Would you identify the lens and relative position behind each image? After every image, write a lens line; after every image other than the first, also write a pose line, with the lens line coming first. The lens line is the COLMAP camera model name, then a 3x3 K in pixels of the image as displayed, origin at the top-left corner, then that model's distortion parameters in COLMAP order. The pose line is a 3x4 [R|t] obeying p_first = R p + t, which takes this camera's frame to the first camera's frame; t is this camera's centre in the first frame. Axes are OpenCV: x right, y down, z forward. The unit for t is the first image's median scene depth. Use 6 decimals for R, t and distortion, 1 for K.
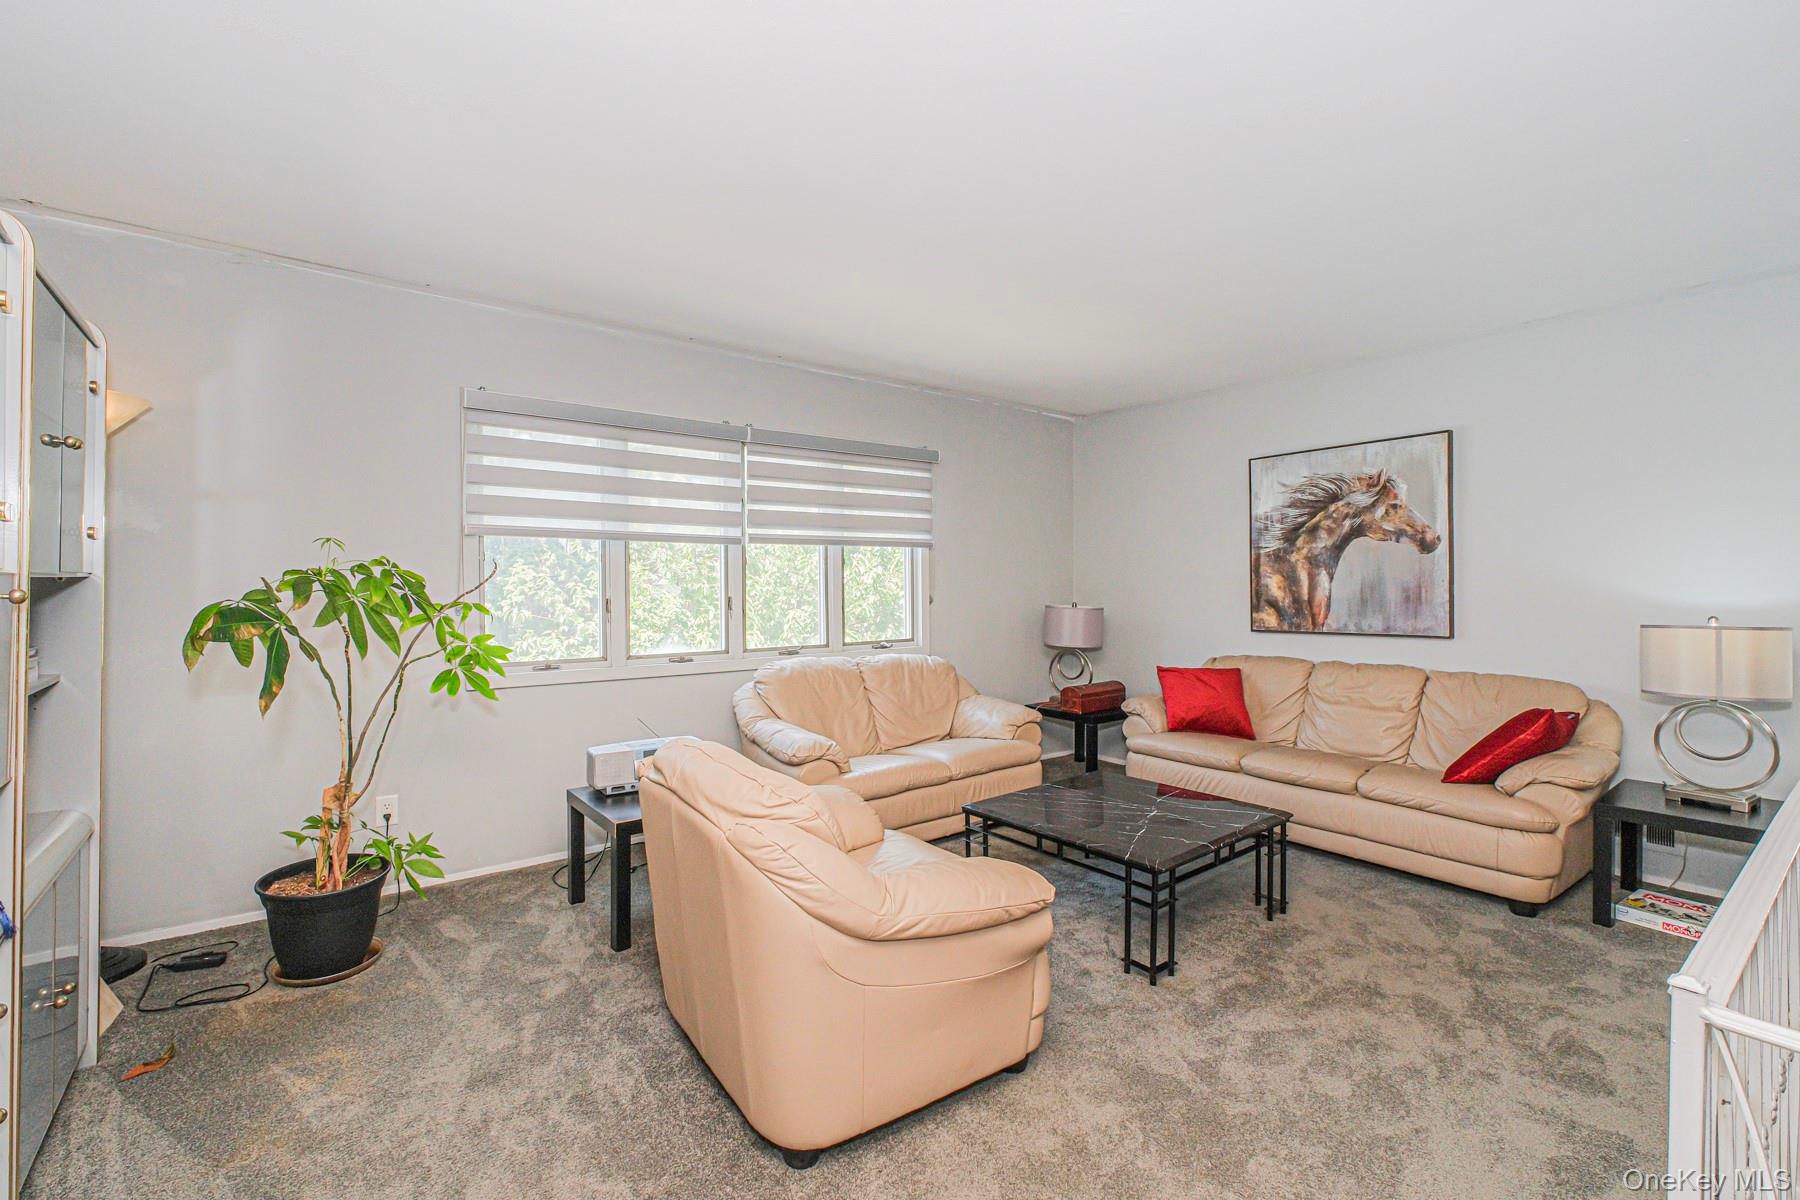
lens RADIAL K [[798.4, 0, 900.0], [0, 798.4, 600.0], [0, 0, 1]] dist [0.000044, -0.000090]
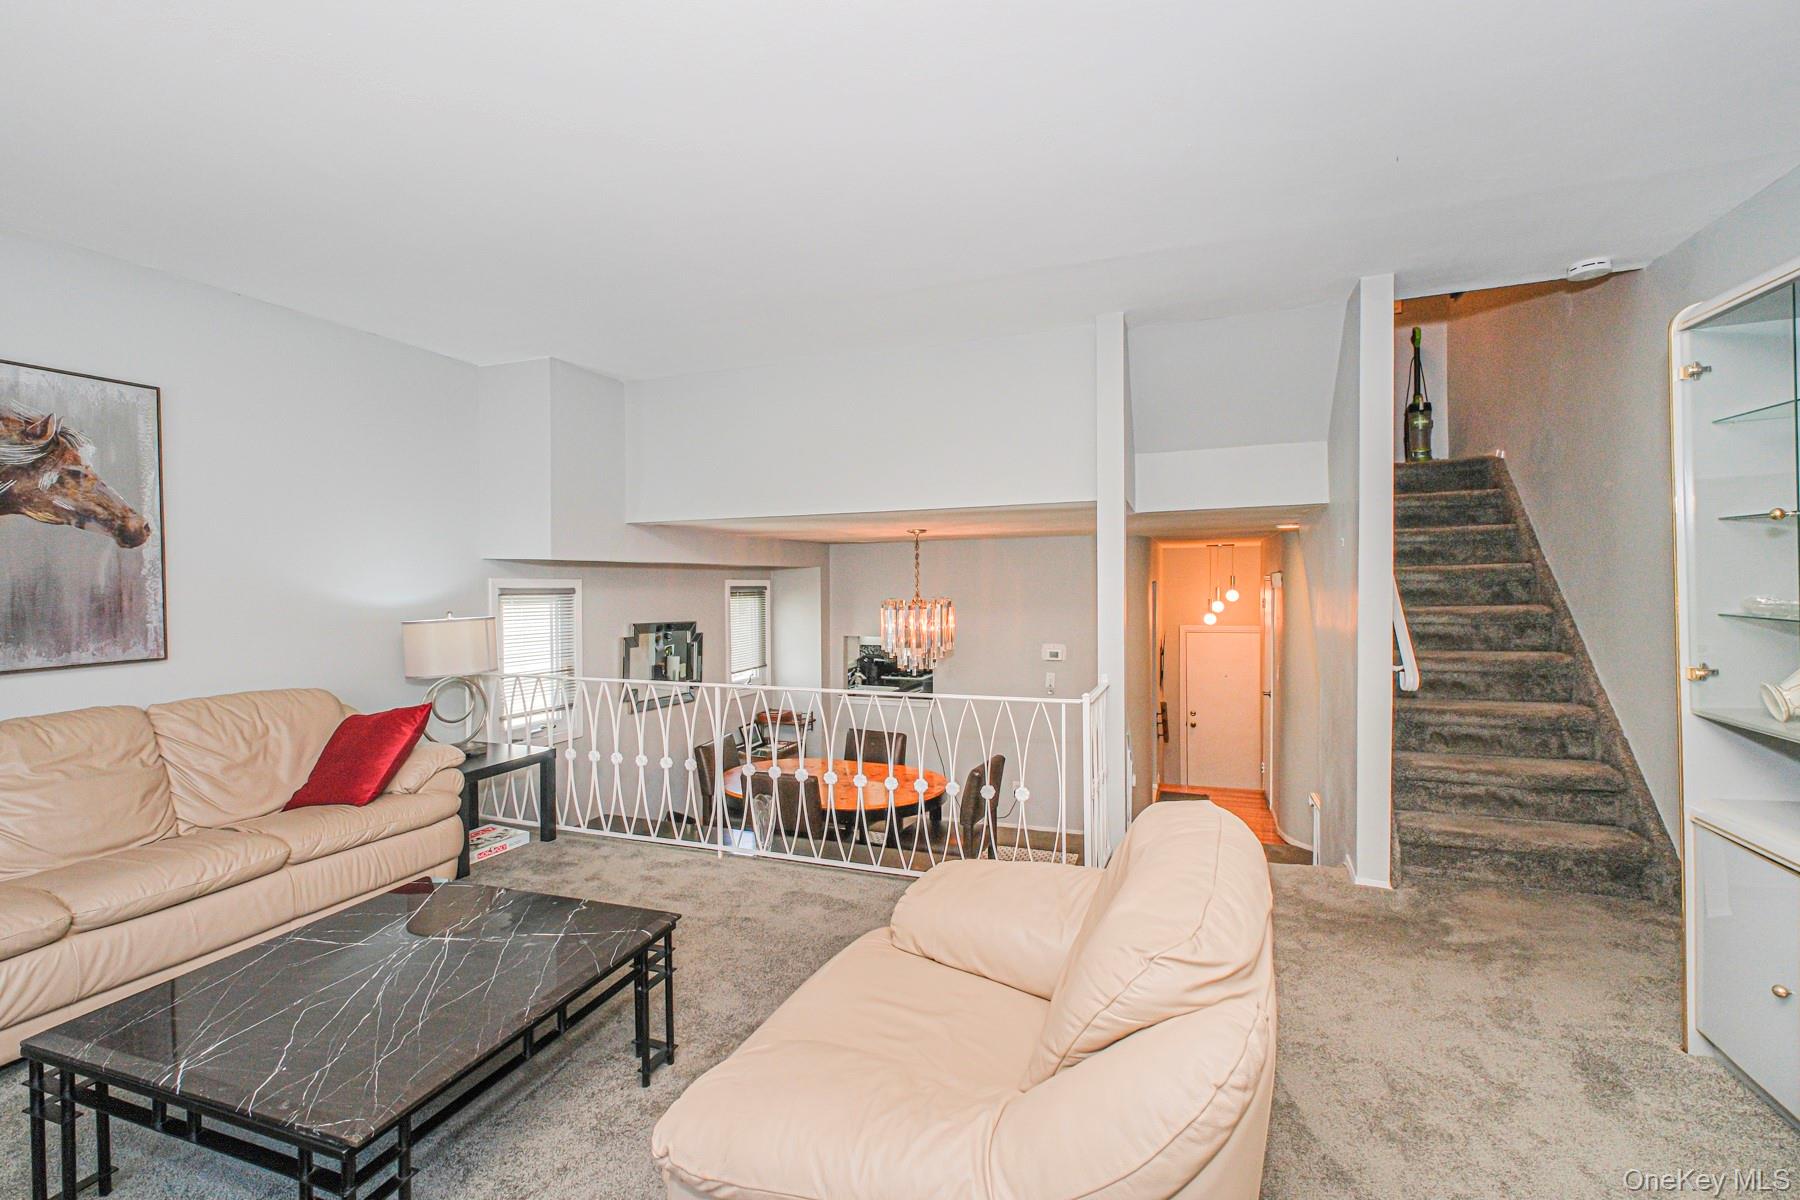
lens RADIAL K [[785.7, 0, 903.6], [0, 785.7, 595.5], [0, 0, 1]] dist [0.001562, -0.000140]
pose [[-0.519528, -0.006870, 0.854426, -0.308128], [0.028129, 0.999288, 0.025138, -0.012228], [-0.853990, 0.037094, -0.518965, 0.744665]]
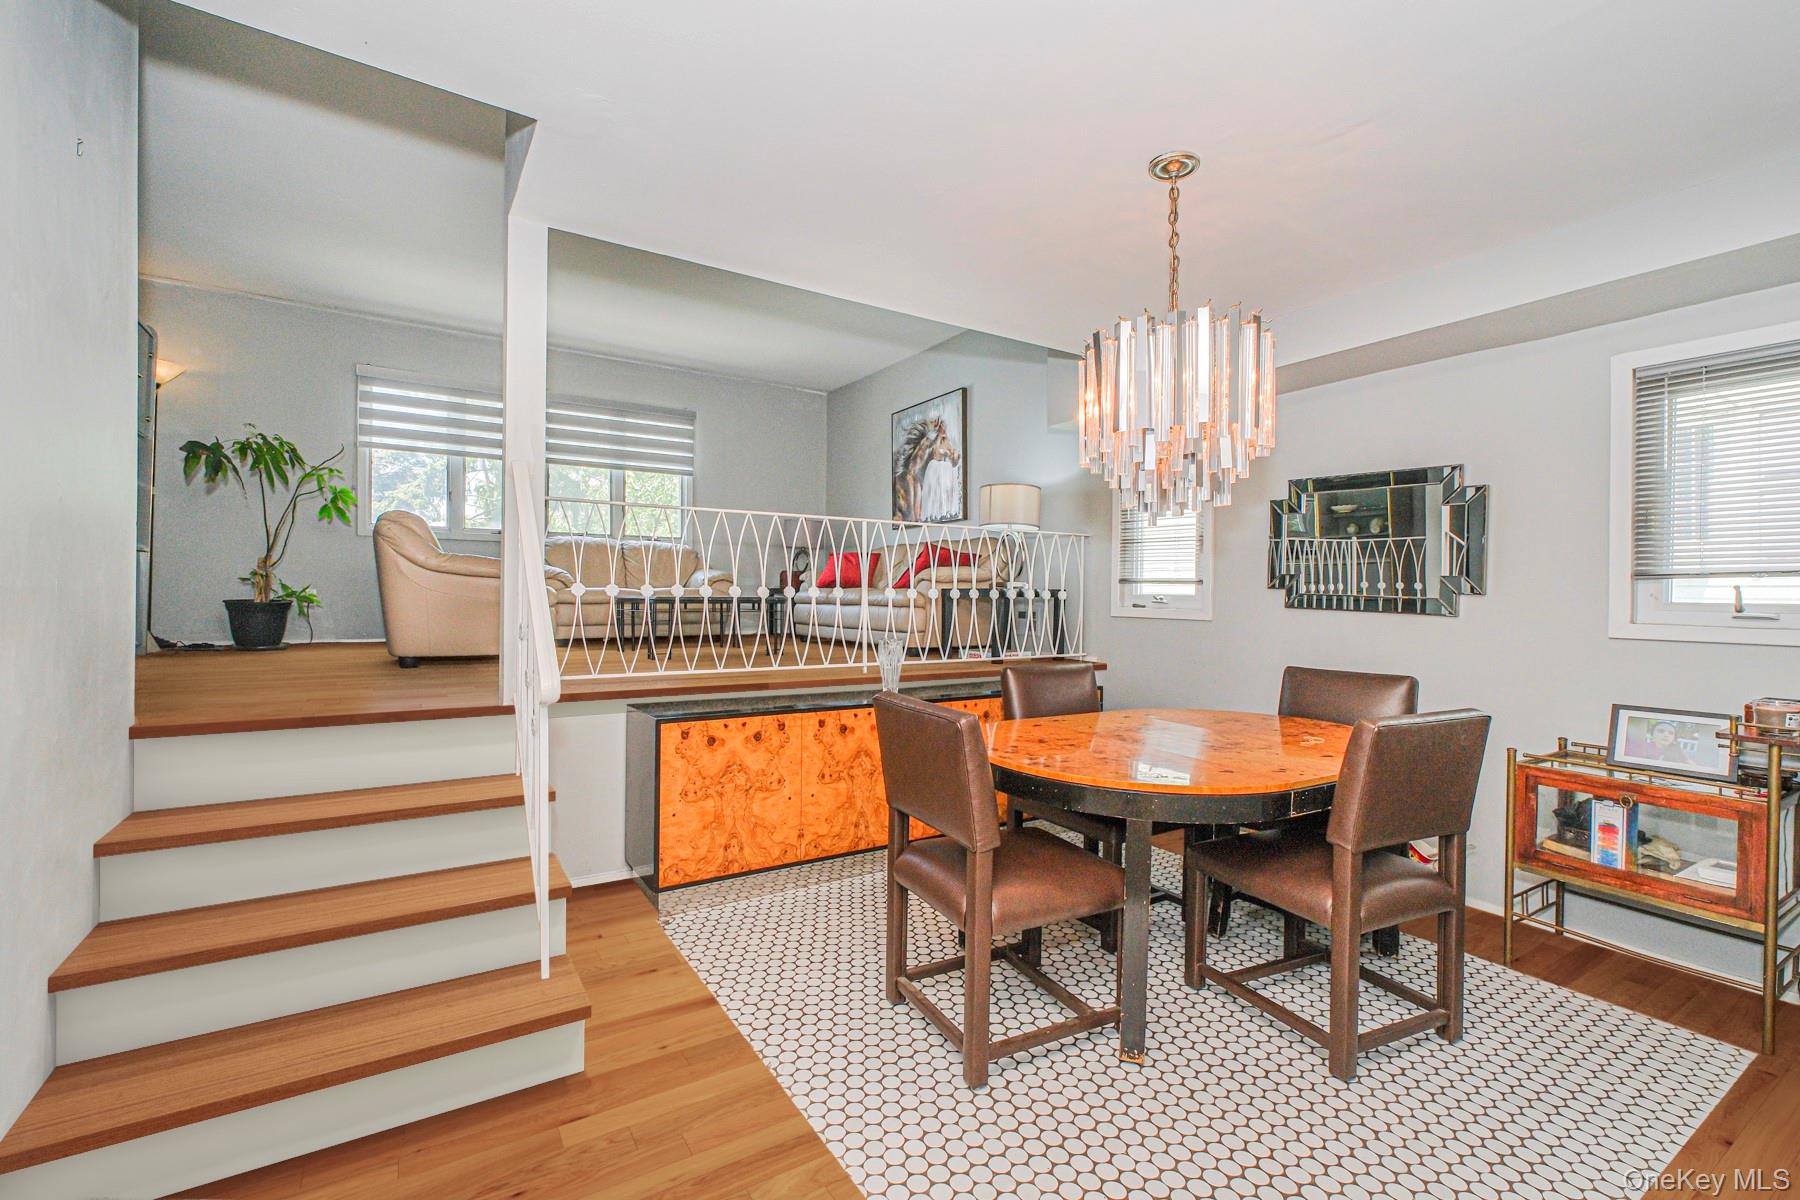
lens RADIAL K [[785.7, 0, 903.6], [0, 785.7, 595.5], [0, 0, 1]] dist [0.001562, -0.000140]
pose [[0.995345, 0.016065, -0.095030, 0.685504], [-0.018253, 0.999587, -0.022201, 0.220365], [0.094634, 0.023832, 0.995227, -0.508869]]
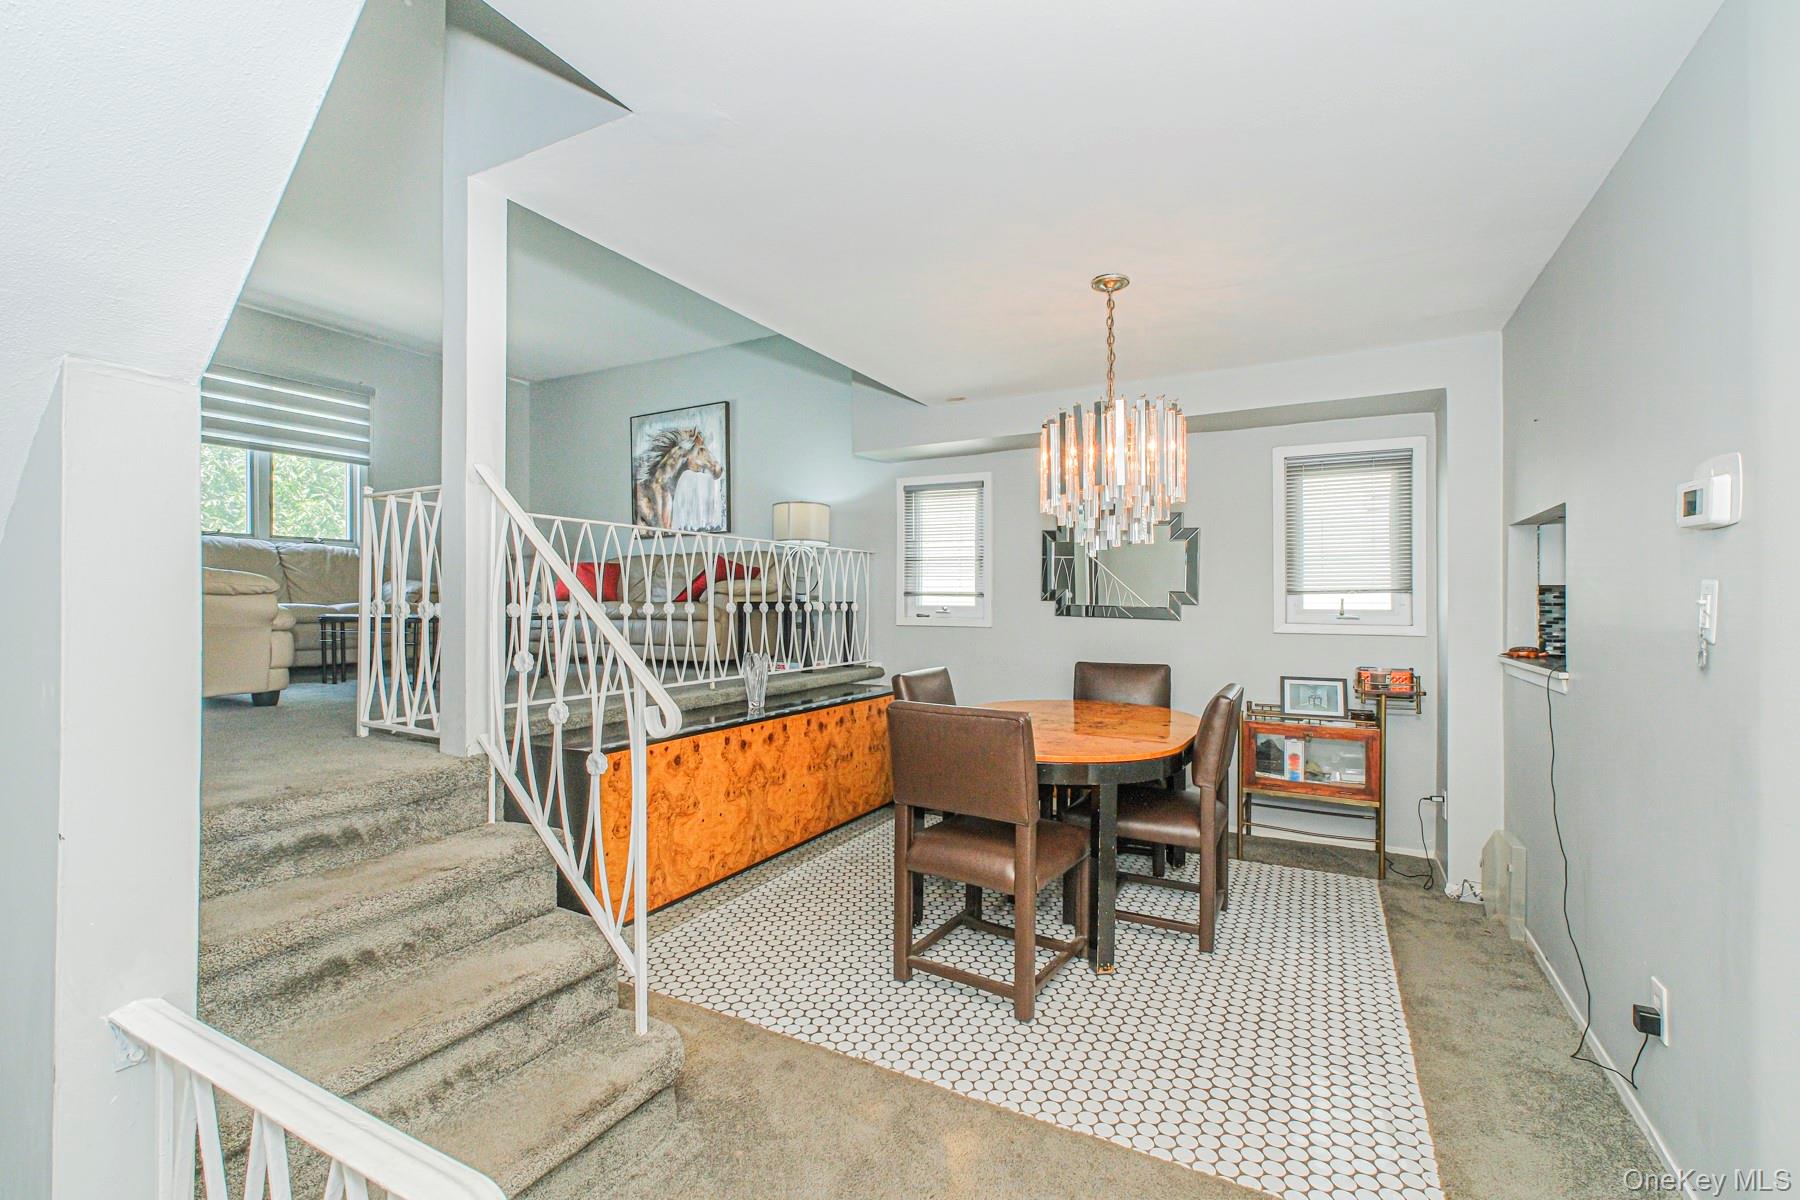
lens RADIAL K [[785.7, 0, 903.6], [0, 785.7, 595.5], [0, 0, 1]] dist [0.001562, -0.000140]
pose [[0.914685, 0.009766, 0.404050, 0.363203], [0.004248, 0.999420, -0.033775, 0.214378], [-0.404146, 0.032610, 0.914113, -0.522907]]
